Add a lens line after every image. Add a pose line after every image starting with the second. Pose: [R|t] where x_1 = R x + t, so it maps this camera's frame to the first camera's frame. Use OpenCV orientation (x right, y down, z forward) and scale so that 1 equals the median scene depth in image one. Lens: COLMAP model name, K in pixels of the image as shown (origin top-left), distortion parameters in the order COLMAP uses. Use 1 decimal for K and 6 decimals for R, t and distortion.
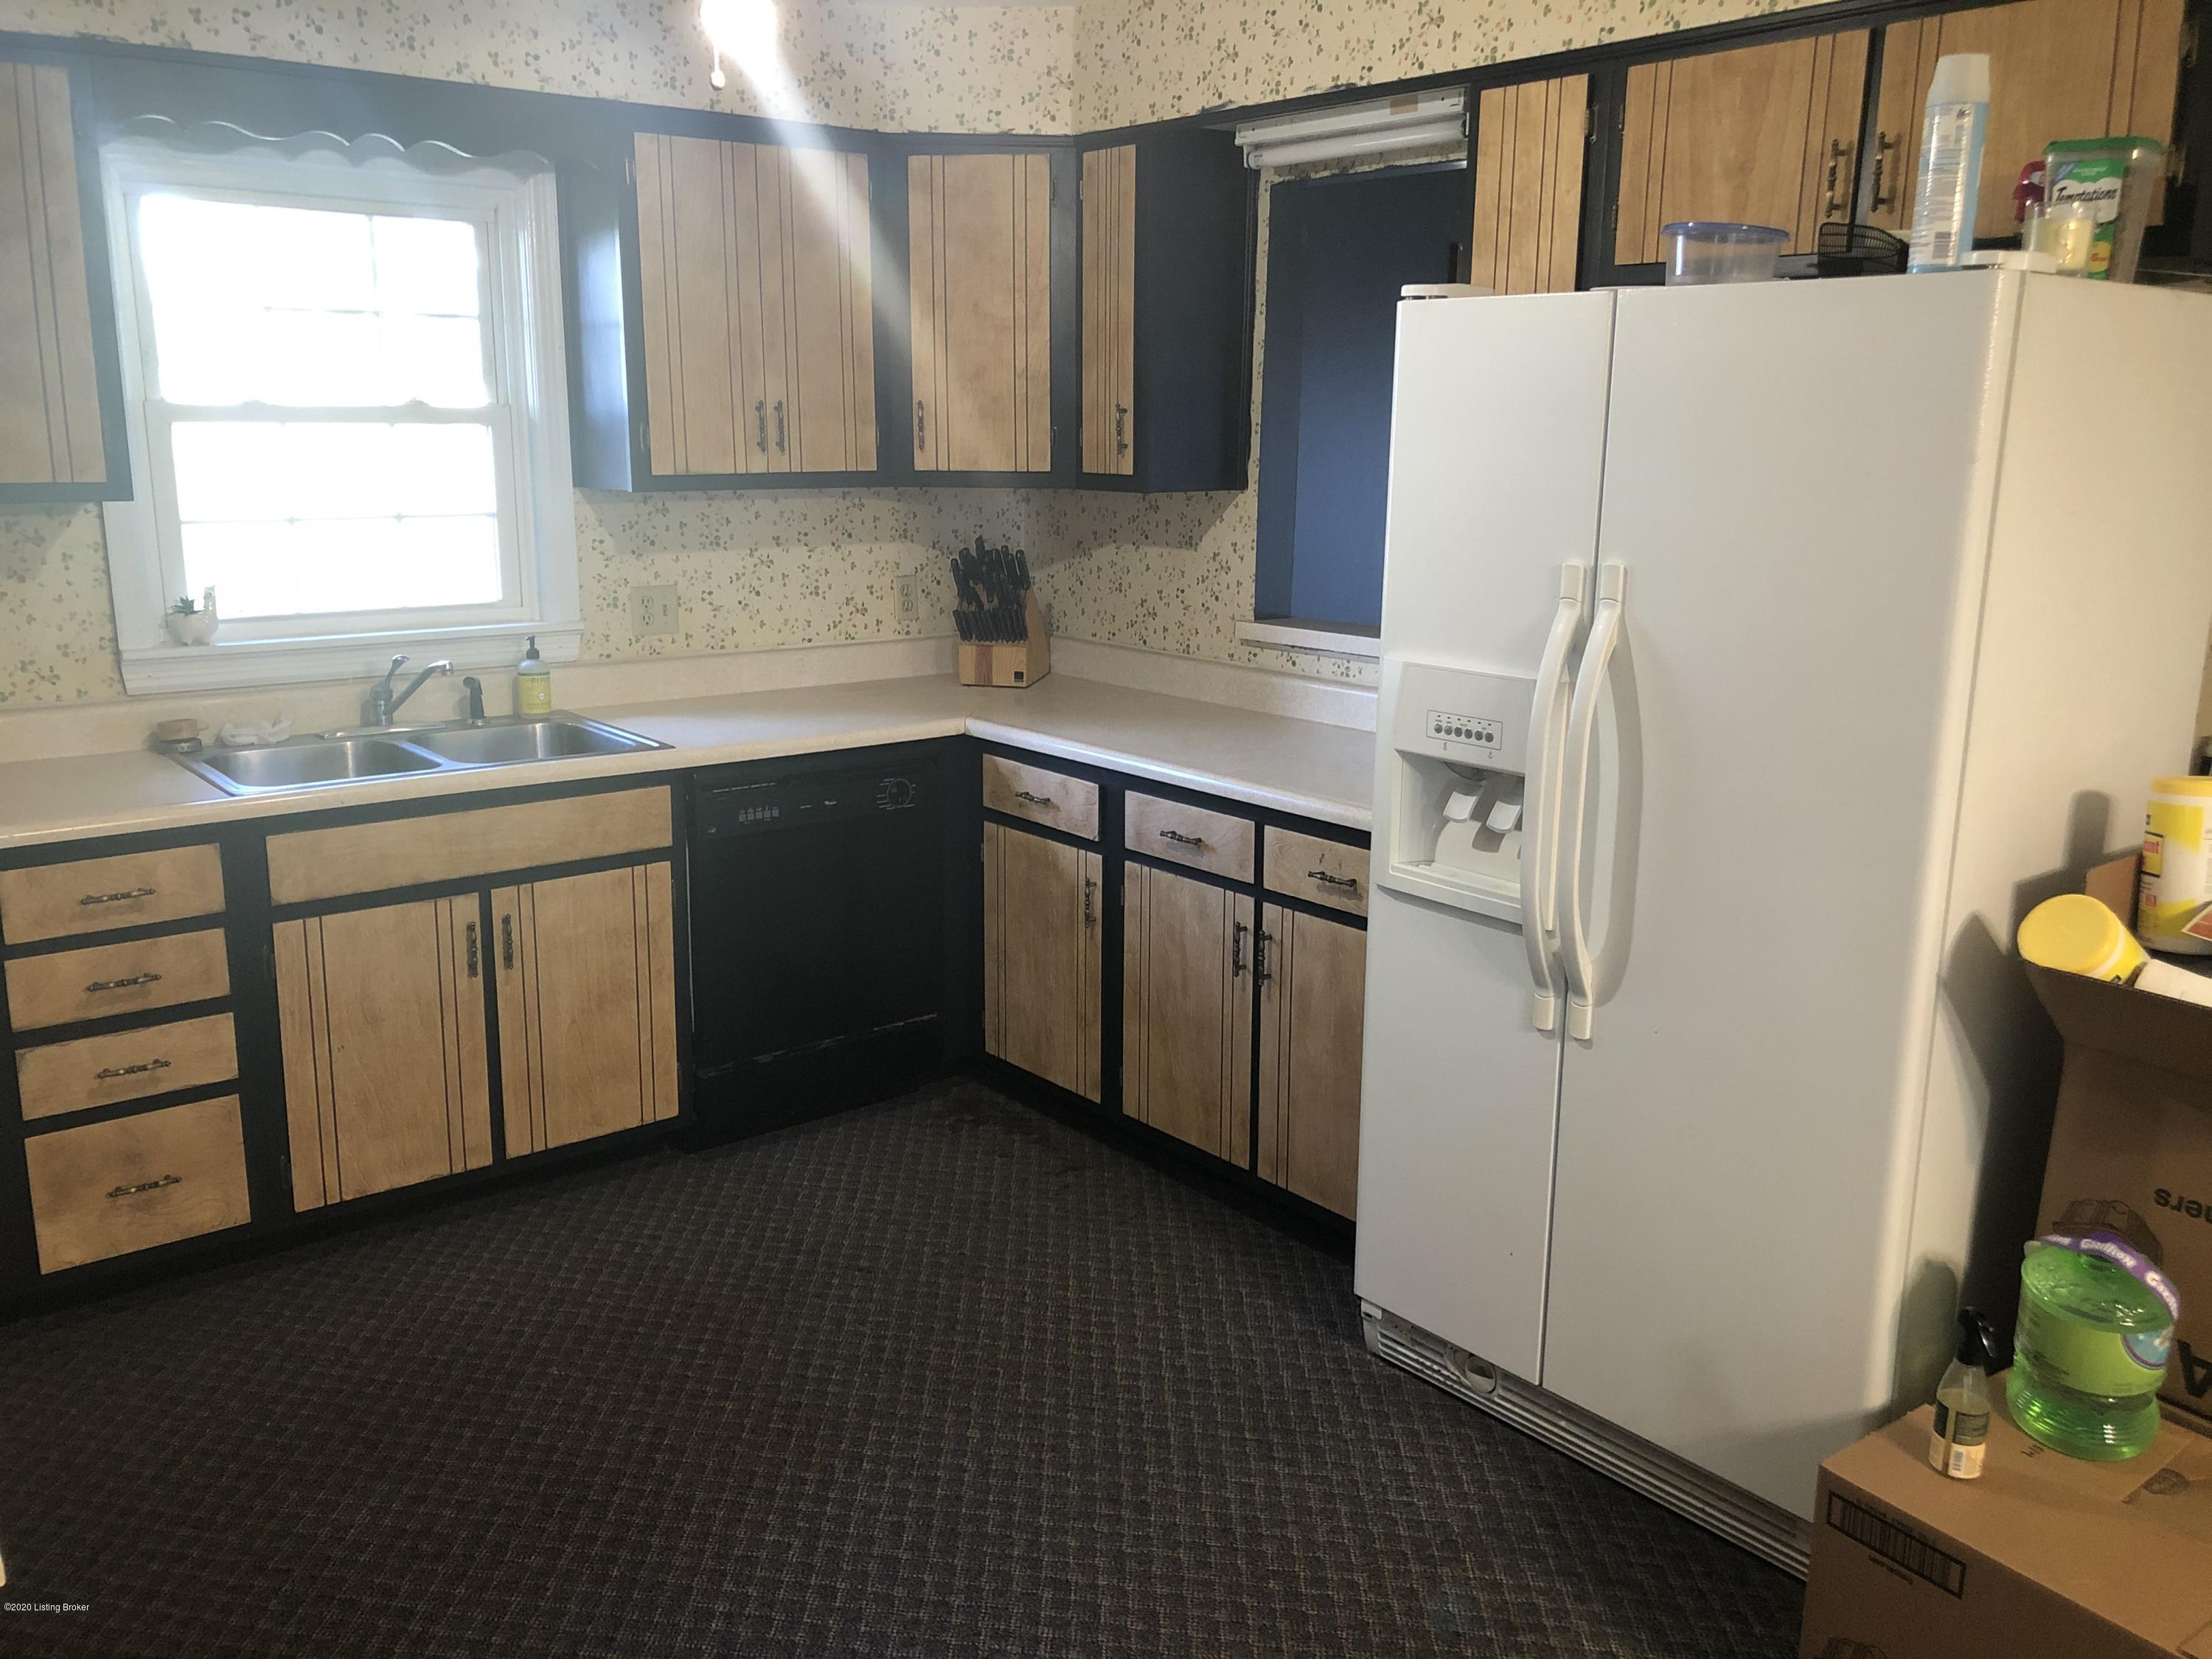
lens RADIAL K [[1816.6, 0, 1105.7], [0, 1816.6, 803.2], [0, 0, 1]] dist [0.006424, -0.005233]
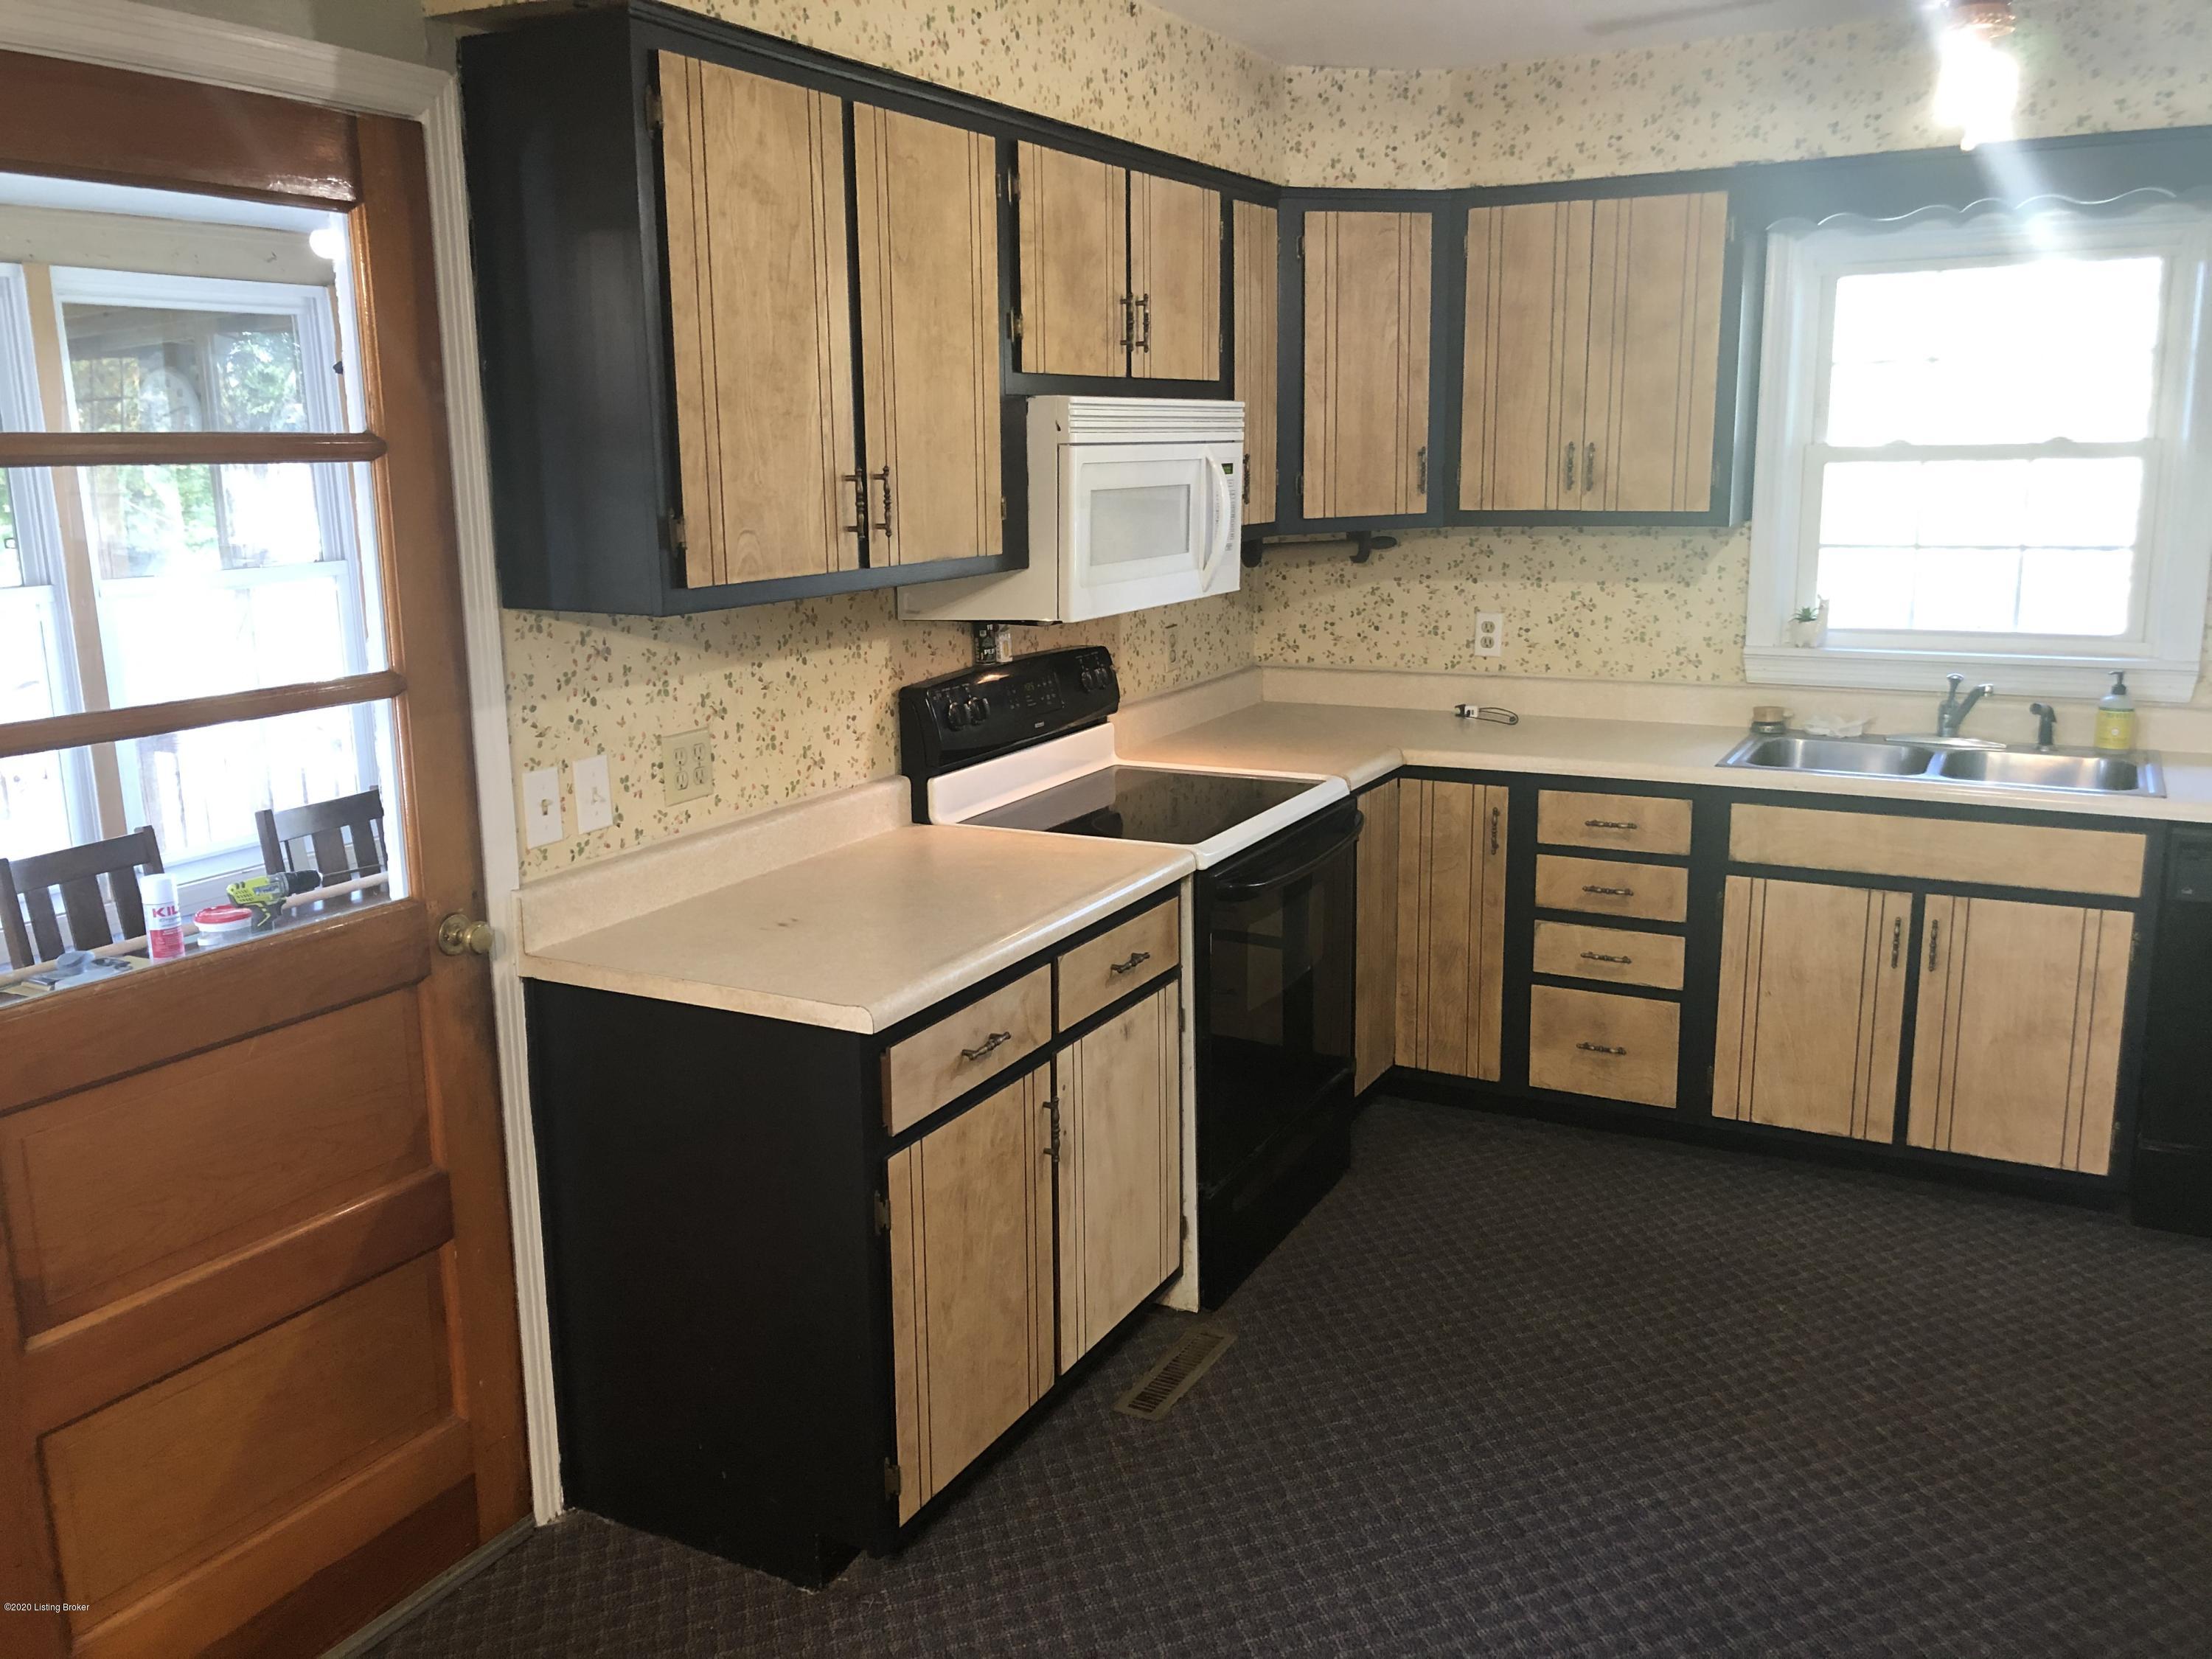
lens RADIAL K [[1816.6, 0, 1105.7], [0, 1816.6, 803.2], [0, 0, 1]] dist [0.006424, -0.005233]
pose [[0.387221, 0.164505, -0.907192, 0.443821], [-0.173253, 0.979408, 0.103650, -0.032630], [0.905563, 0.117038, 0.407748, 0.112930]]
